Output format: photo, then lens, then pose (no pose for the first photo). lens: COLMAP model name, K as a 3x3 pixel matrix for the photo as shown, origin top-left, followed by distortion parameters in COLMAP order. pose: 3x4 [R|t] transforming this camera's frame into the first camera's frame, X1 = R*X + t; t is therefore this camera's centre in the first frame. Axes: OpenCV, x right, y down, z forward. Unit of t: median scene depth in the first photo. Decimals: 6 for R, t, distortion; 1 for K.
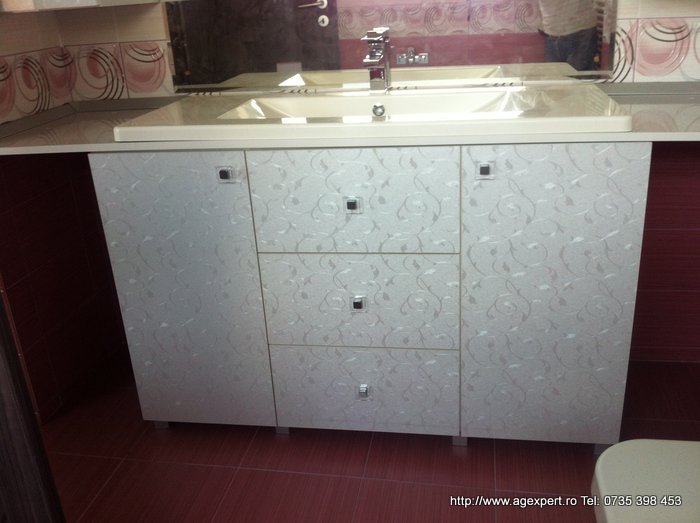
lens RADIAL K [[681.4, 0, 341.2], [0, 681.4, 258.8], [0, 0, 1]] dist [-0.017968, 0.000000]
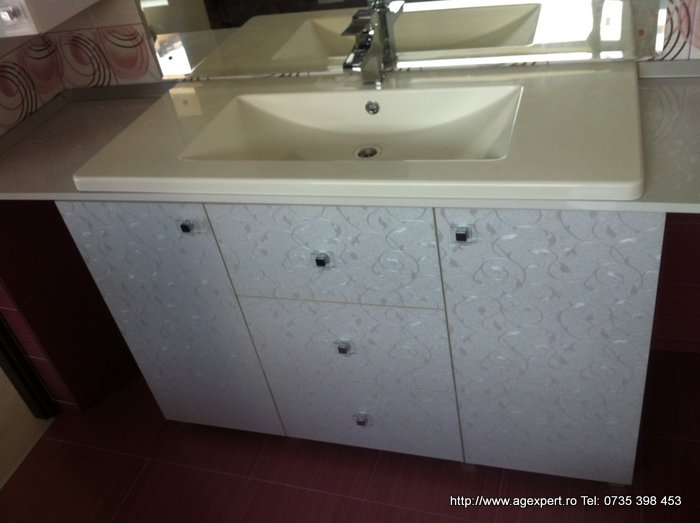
lens RADIAL K [[681.4, 0, 338.6], [0, 681.4, 254.3], [0, 0, 1]] dist [-0.017968, 0.000000]
pose [[0.982439, -0.014815, -0.185992, 0.187816], [0.064631, 0.962149, 0.264748, -0.296478], [0.175030, -0.272120, 0.946211, 0.139453]]
